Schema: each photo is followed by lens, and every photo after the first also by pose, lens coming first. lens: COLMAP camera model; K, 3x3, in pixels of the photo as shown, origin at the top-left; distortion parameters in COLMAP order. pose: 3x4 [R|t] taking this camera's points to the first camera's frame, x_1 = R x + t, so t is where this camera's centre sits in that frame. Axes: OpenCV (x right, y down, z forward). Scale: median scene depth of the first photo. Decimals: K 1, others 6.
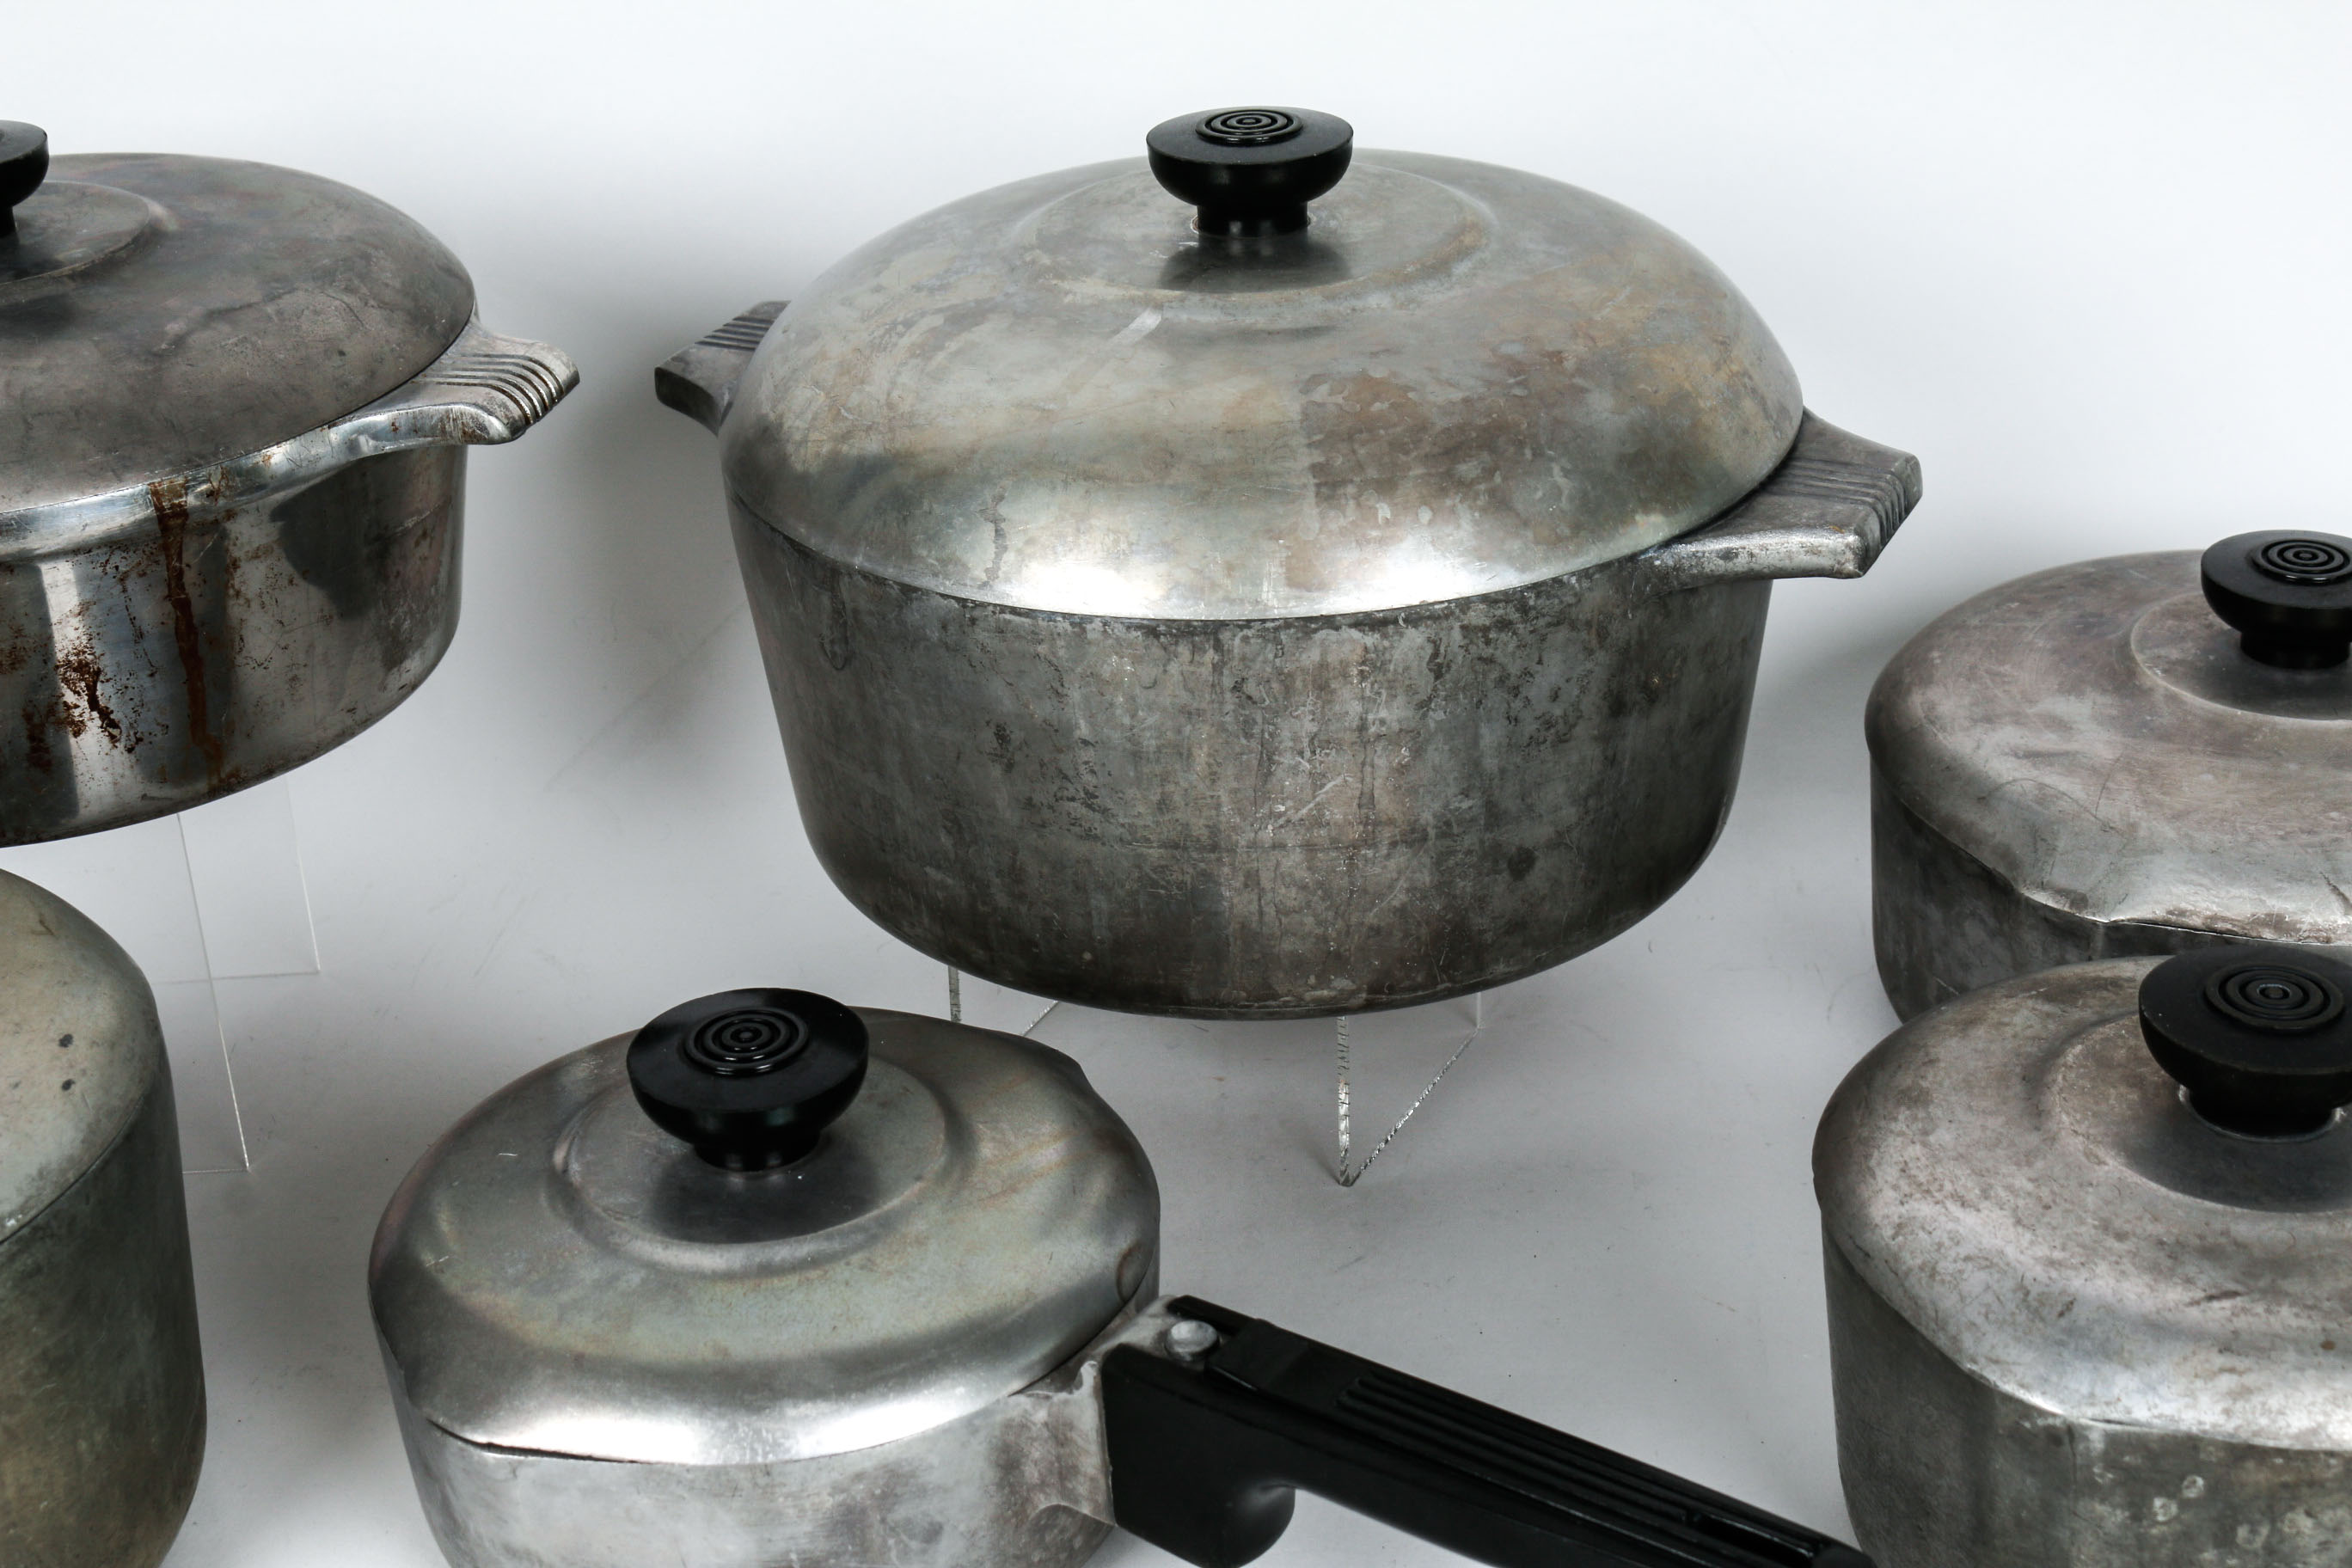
lens RADIAL K [[3430.2, 0, 1176.0], [0, 3430.2, 784.0], [0, 0, 1]] dist [-0.061488, 0.080297]
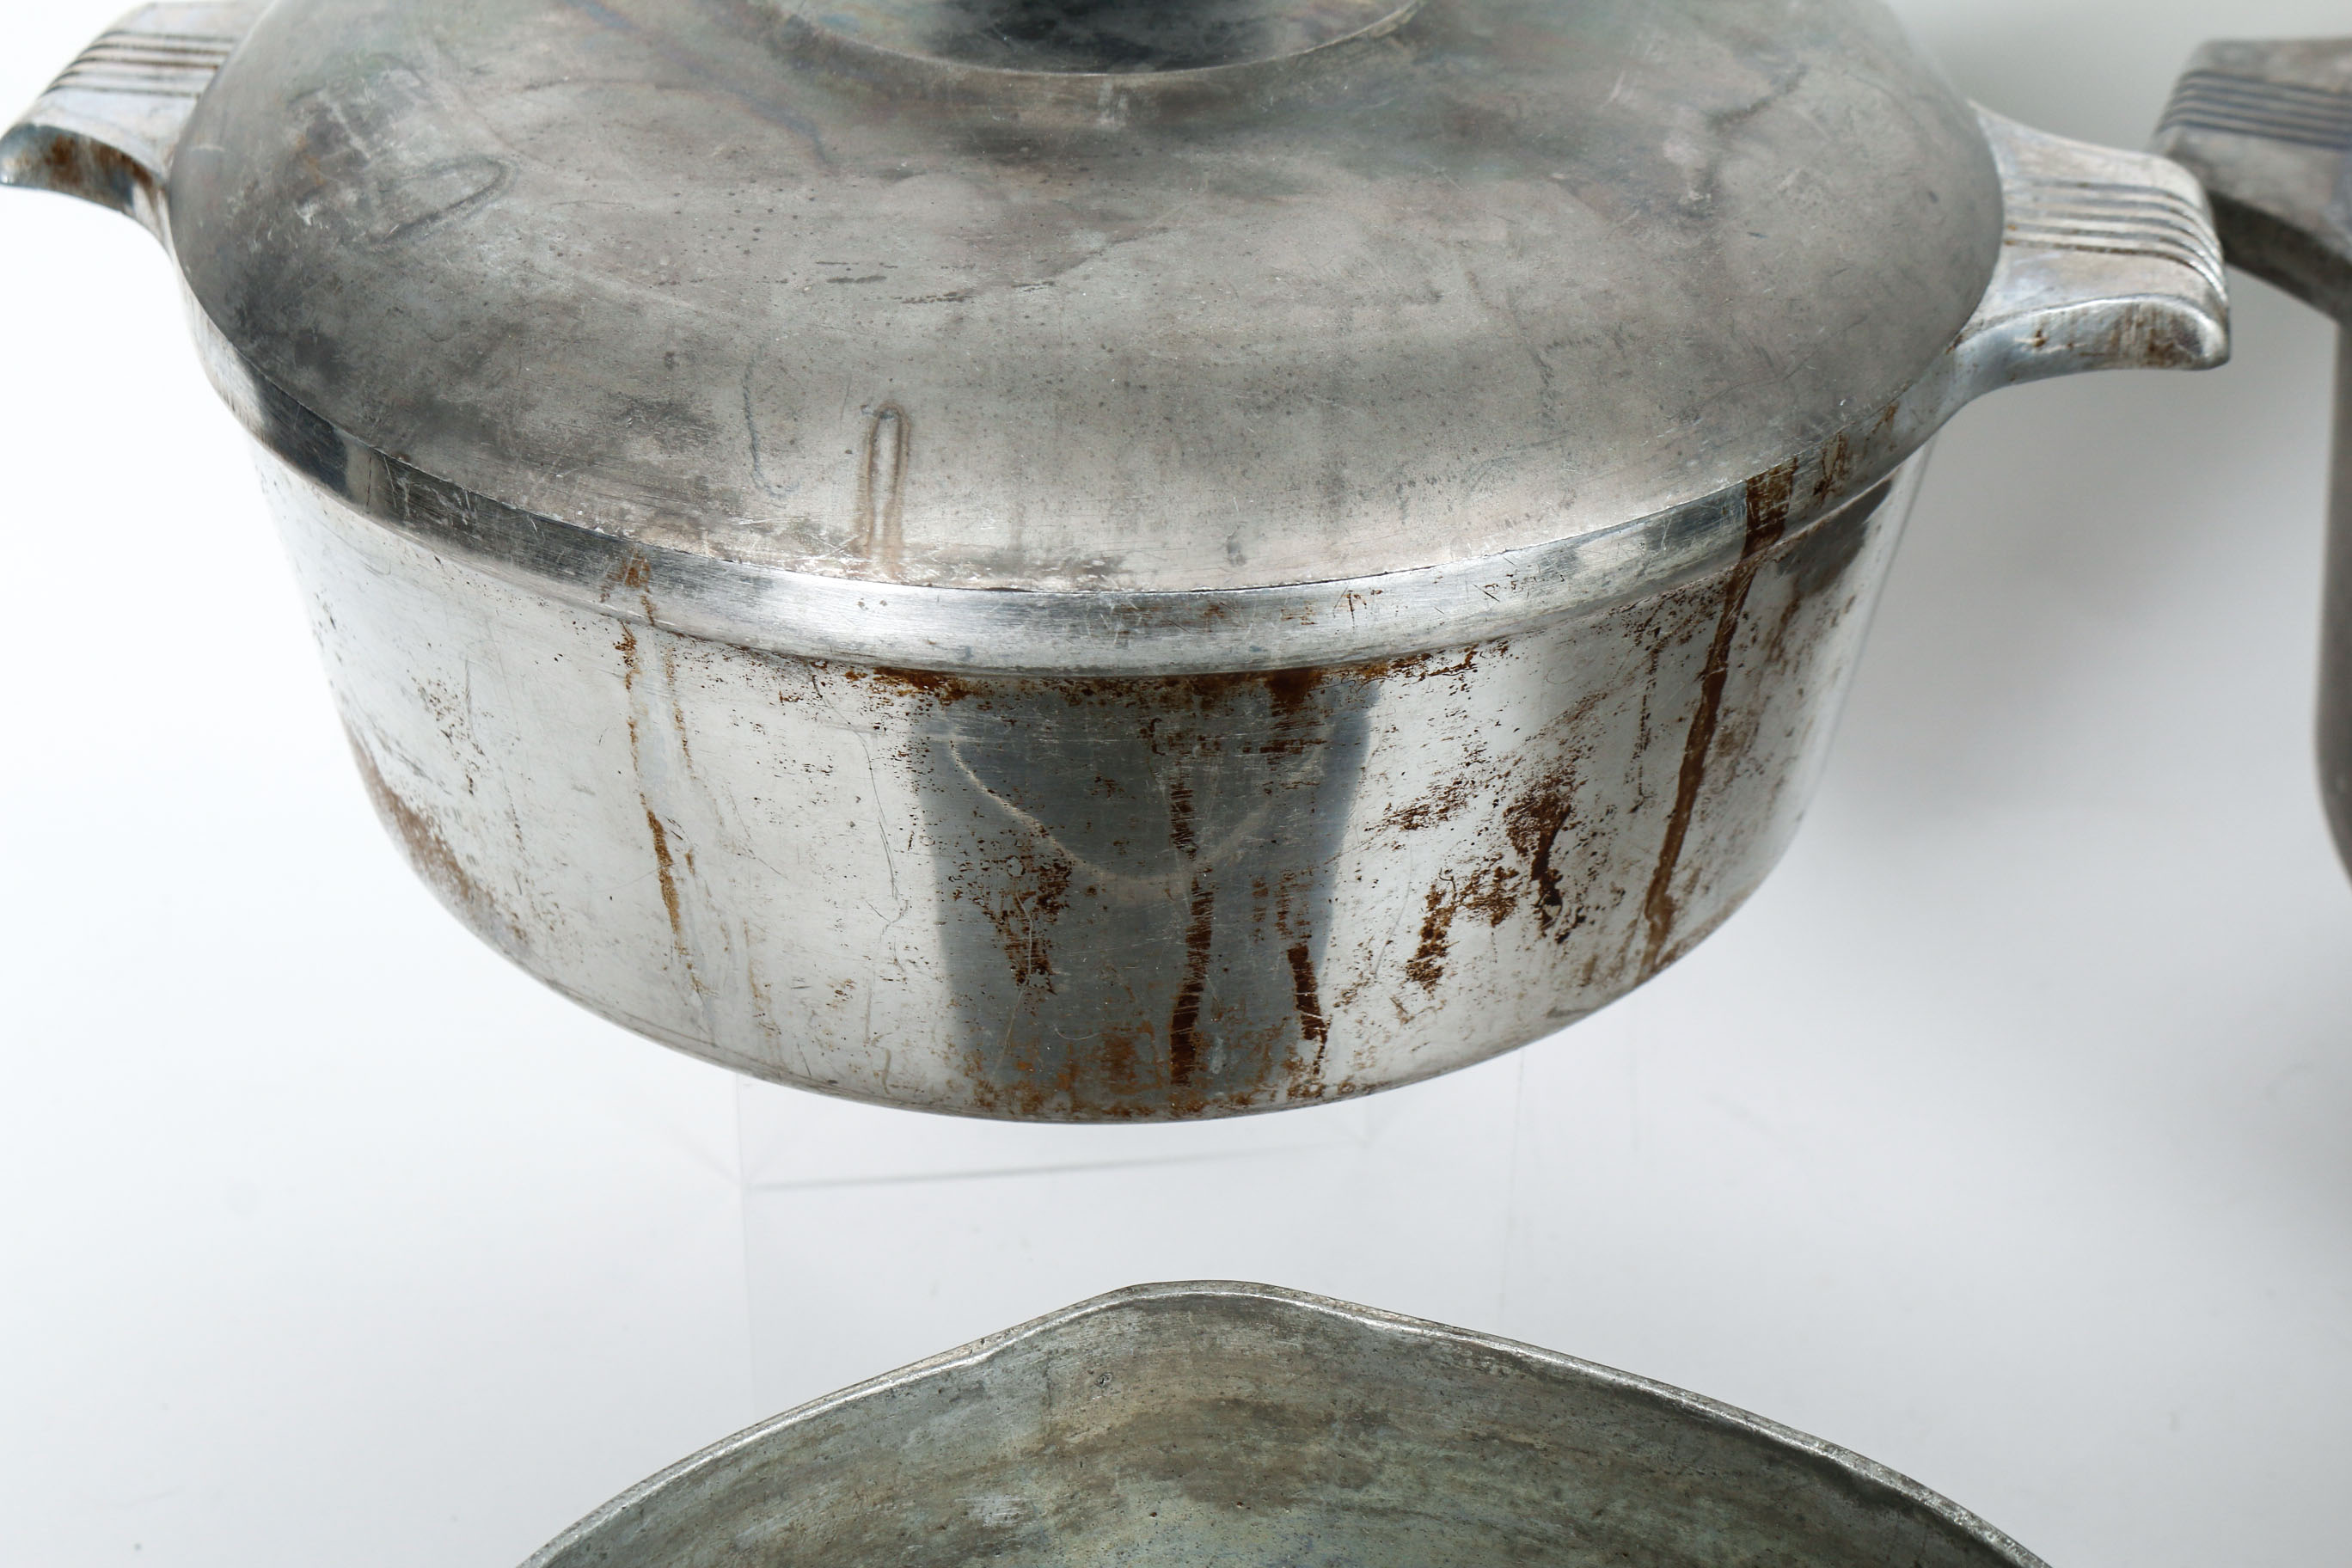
lens RADIAL K [[3962.5, 0, 1176.0], [0, 3962.5, 784.0], [0, 0, 1]] dist [-0.026666, -0.008370]
pose [[0.994204, -0.005743, 0.107353, -0.450618], [-0.006532, 0.993500, 0.113643, -0.109032], [-0.107308, -0.113685, 0.987705, 0.403810]]
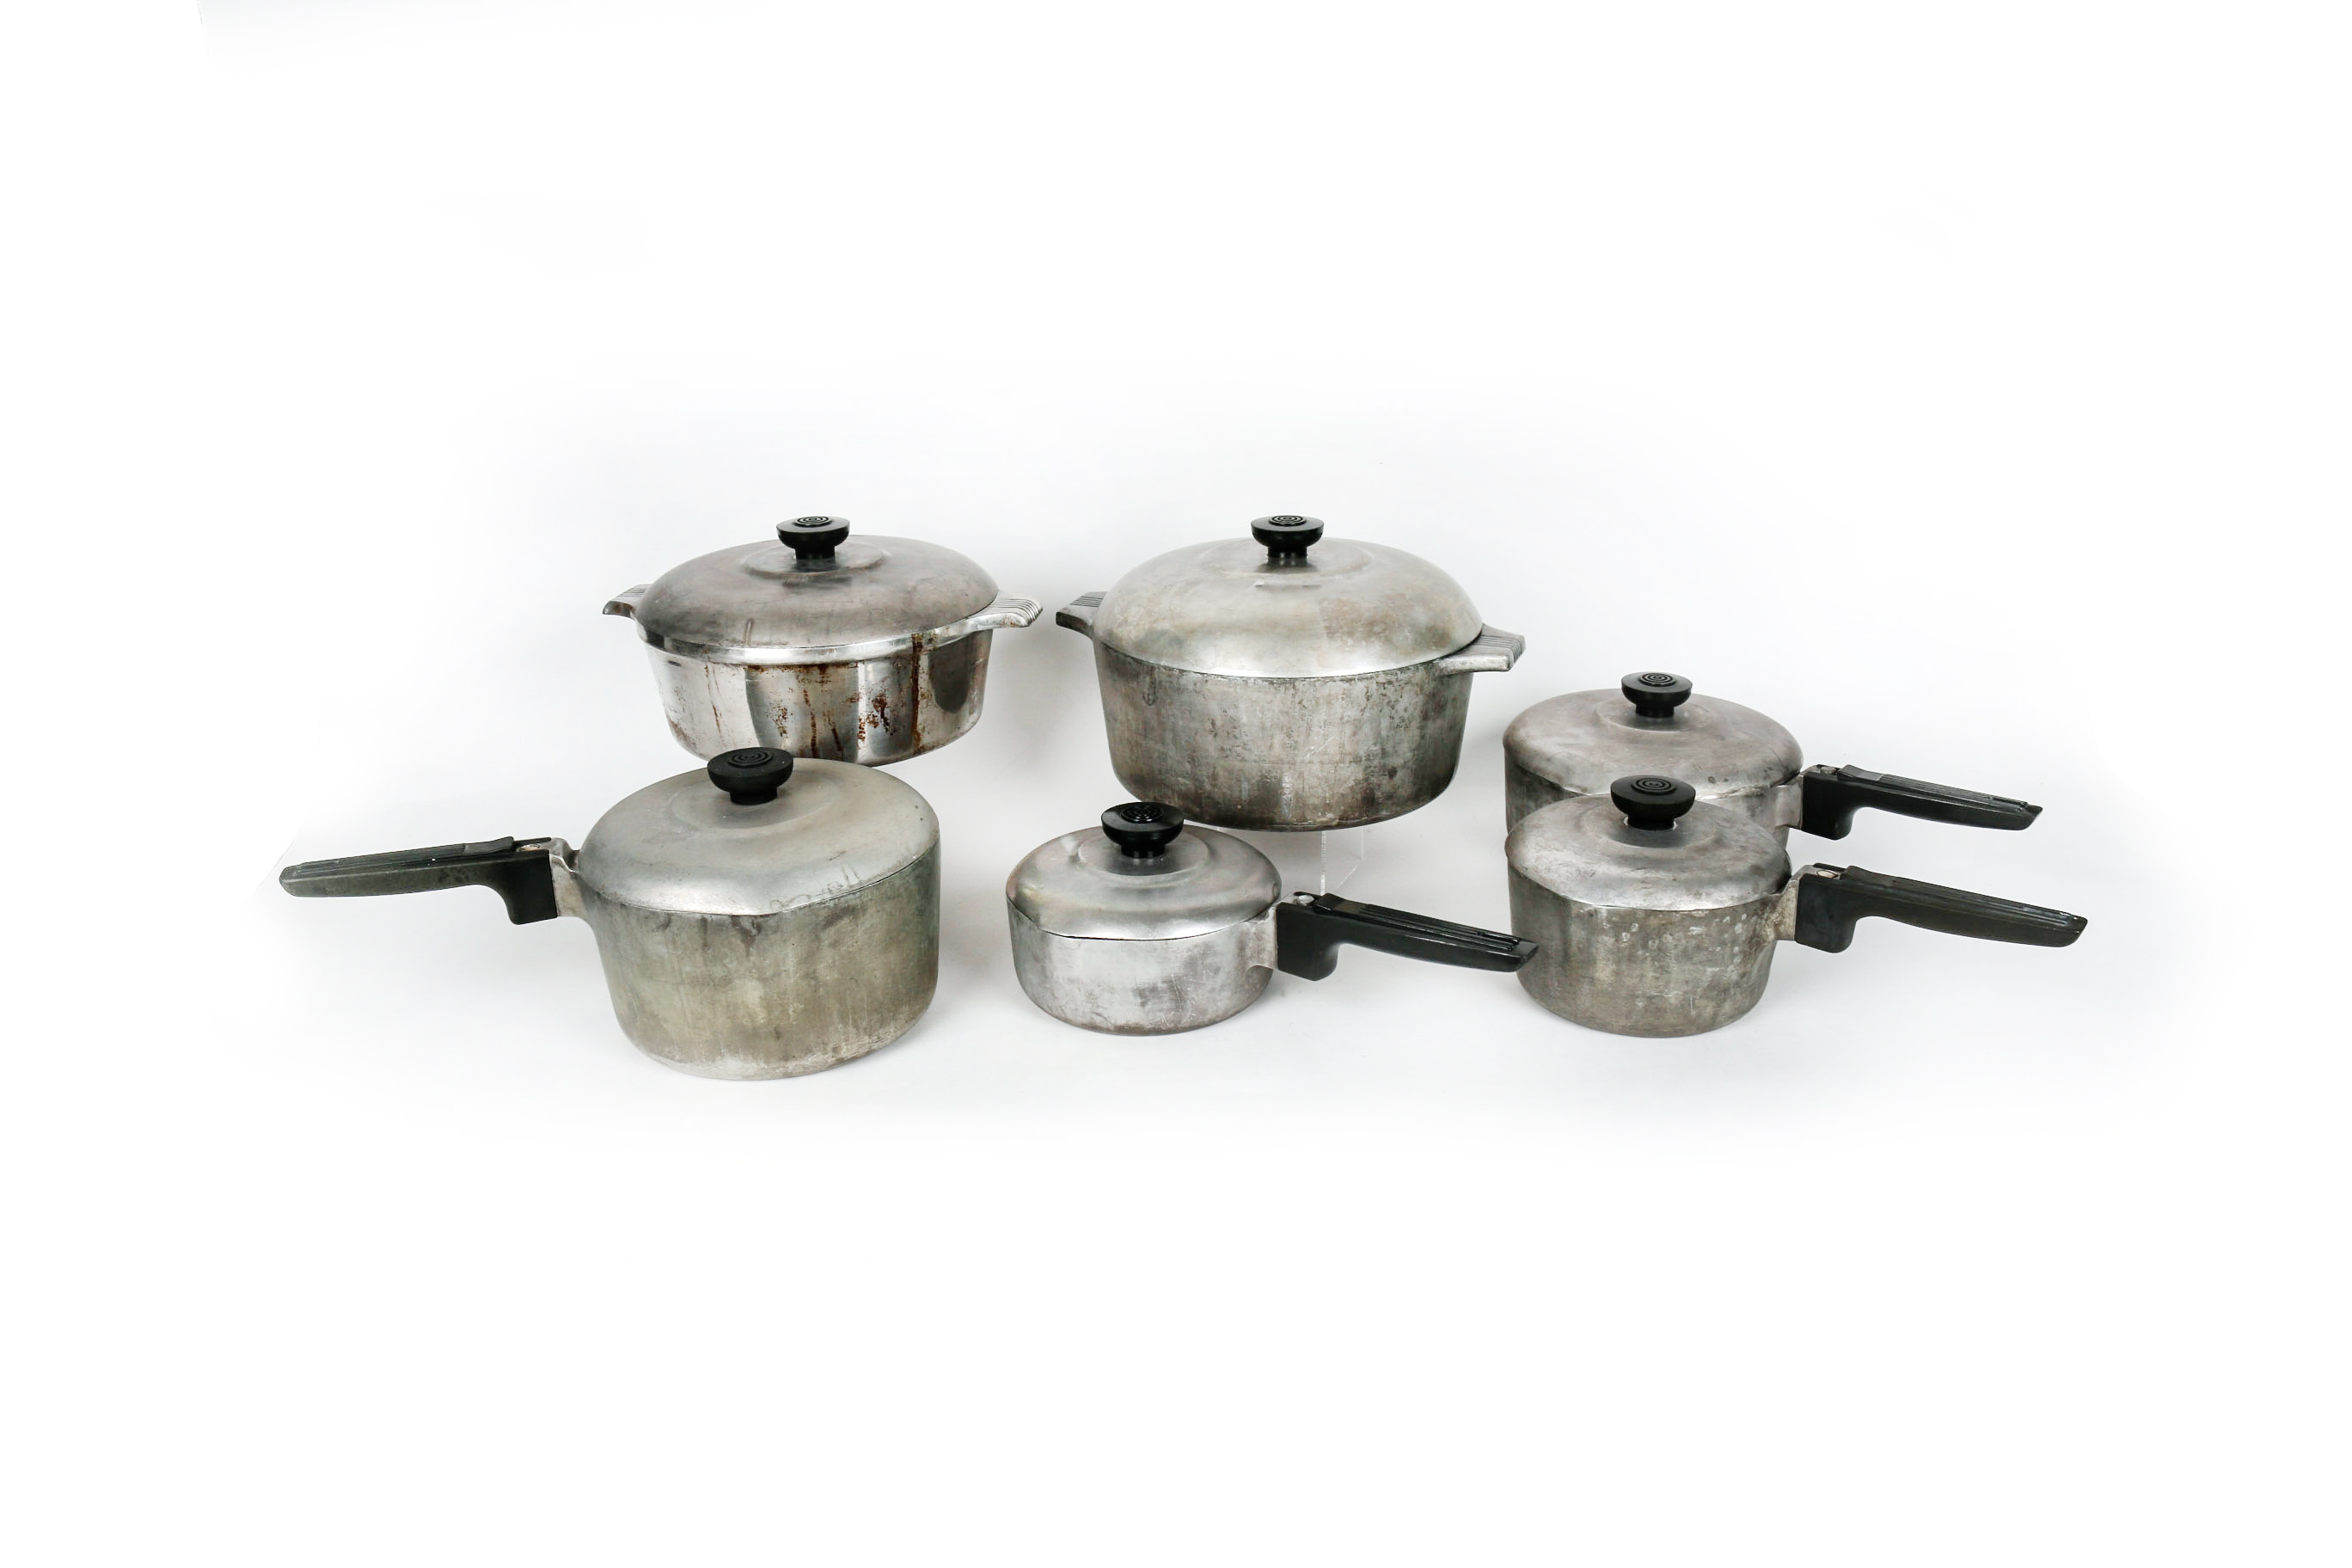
lens RADIAL K [[1941.7, 0, 1176.0], [0, 1941.7, 784.0], [0, 0, 1]] dist [-0.130201, -0.000074]
pose [[0.997040, 0.000725, 0.076878, -0.204772], [0.007876, 0.993731, -0.111517, 0.213918], [-0.076477, 0.111793, 0.990784, -0.584731]]
